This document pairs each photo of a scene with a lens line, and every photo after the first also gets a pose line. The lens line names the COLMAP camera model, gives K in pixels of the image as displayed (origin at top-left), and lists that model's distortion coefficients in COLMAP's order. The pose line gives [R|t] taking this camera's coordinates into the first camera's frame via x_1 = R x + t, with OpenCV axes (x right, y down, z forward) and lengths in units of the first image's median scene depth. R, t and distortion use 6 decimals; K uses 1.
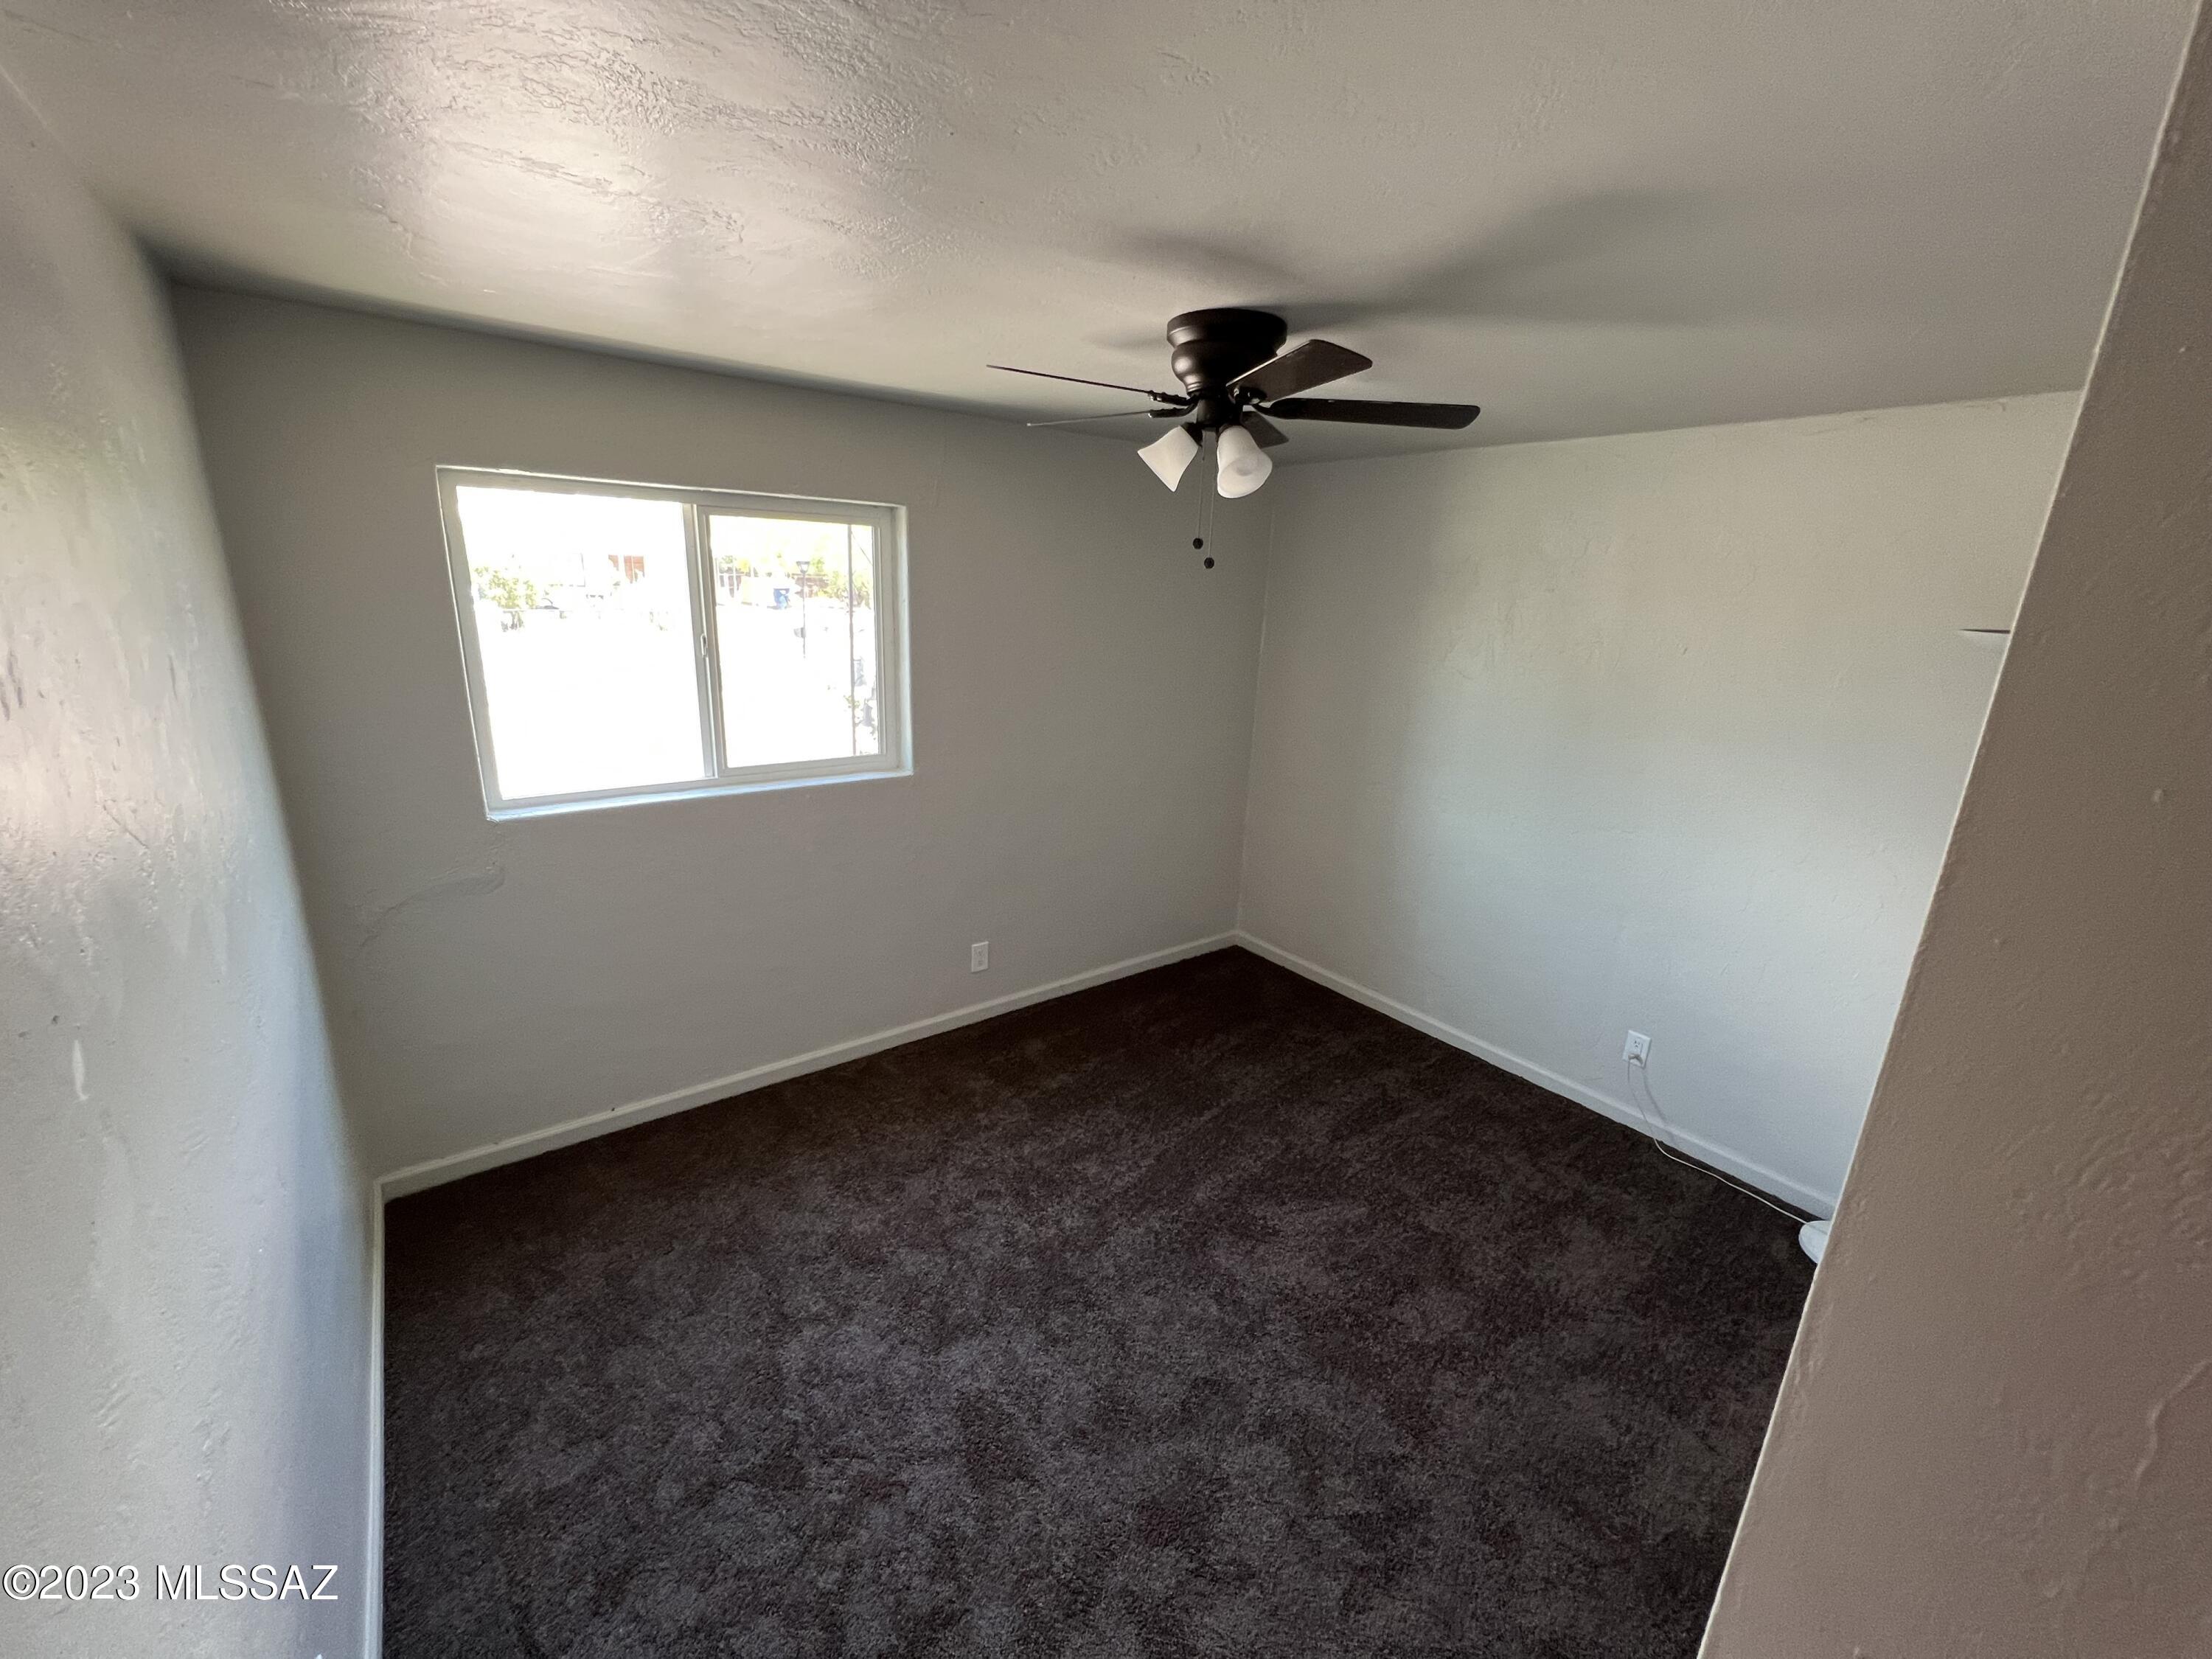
lens RADIAL K [[893.2, 0, 1120.0], [0, 893.2, 824.3], [0, 0, 1]] dist [-0.003399, 0.000988]
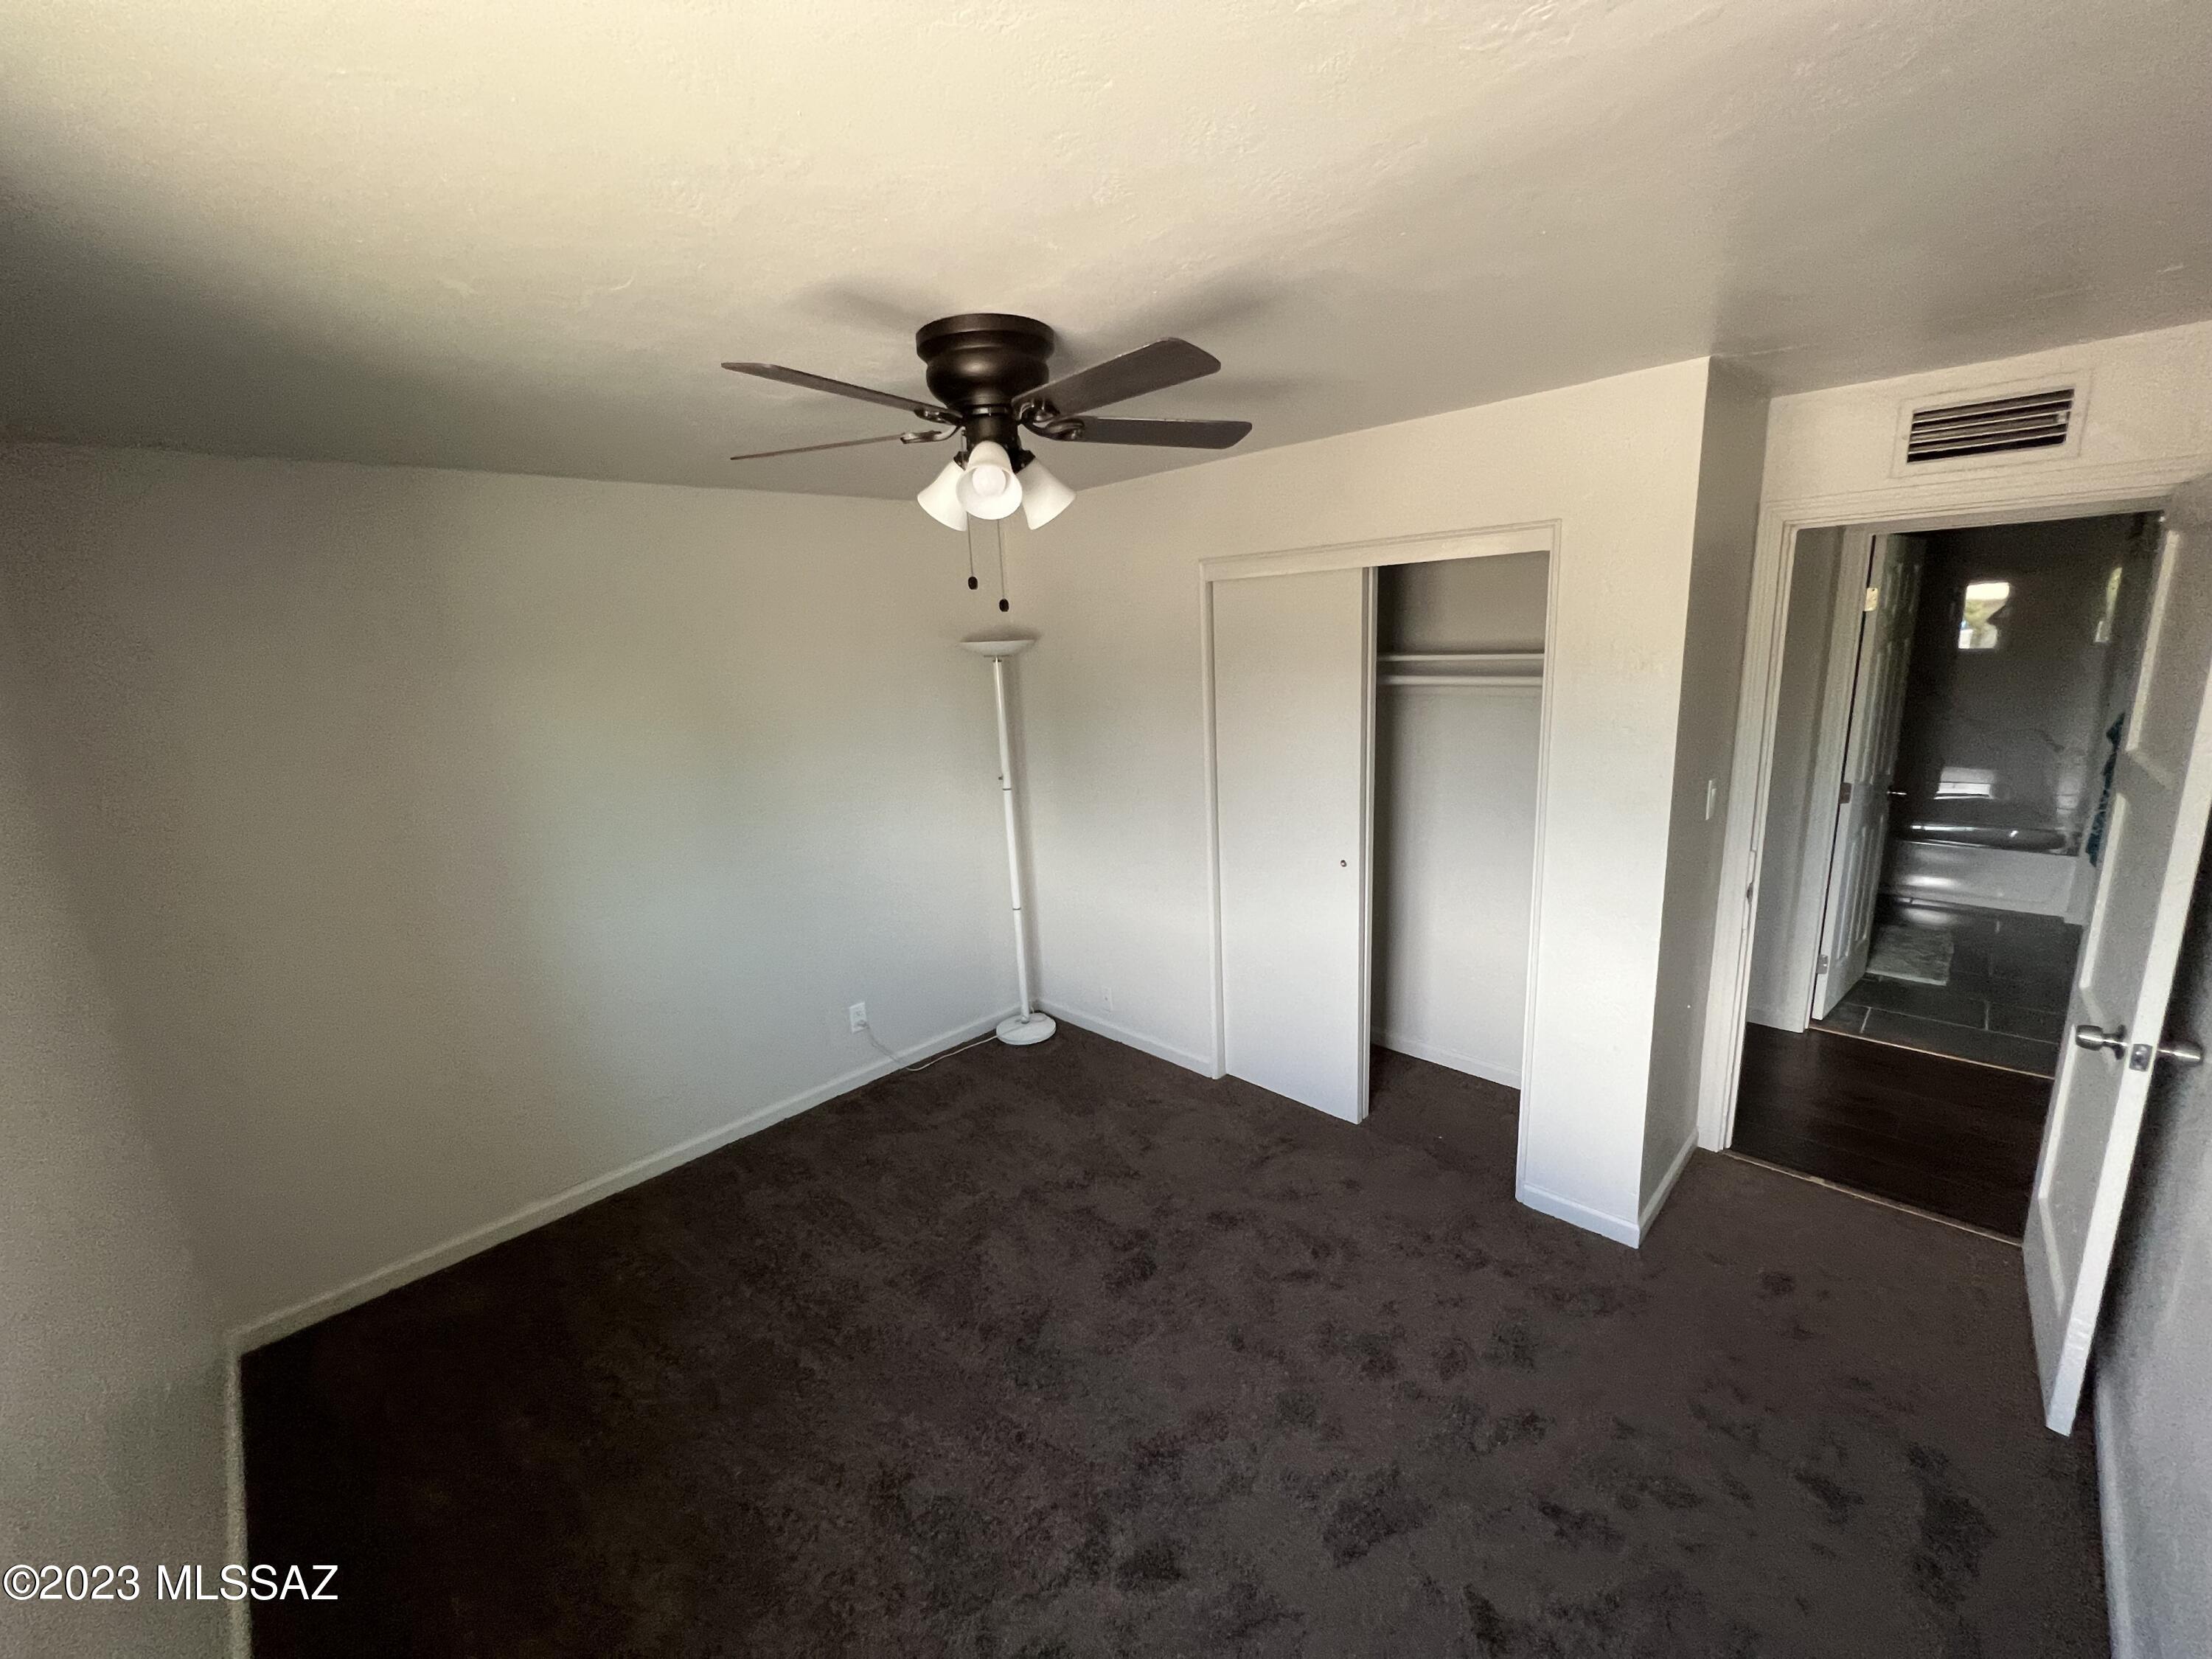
lens RADIAL K [[893.2, 0, 1097.2], [0, 893.2, 833.8], [0, 0, 1]] dist [-0.003399, 0.000988]
pose [[-0.113639, -0.258117, 0.959407, -0.581865], [0.307688, 0.909044, 0.281012, -0.224387], [-0.944677, 0.327132, -0.023883, 0.742464]]
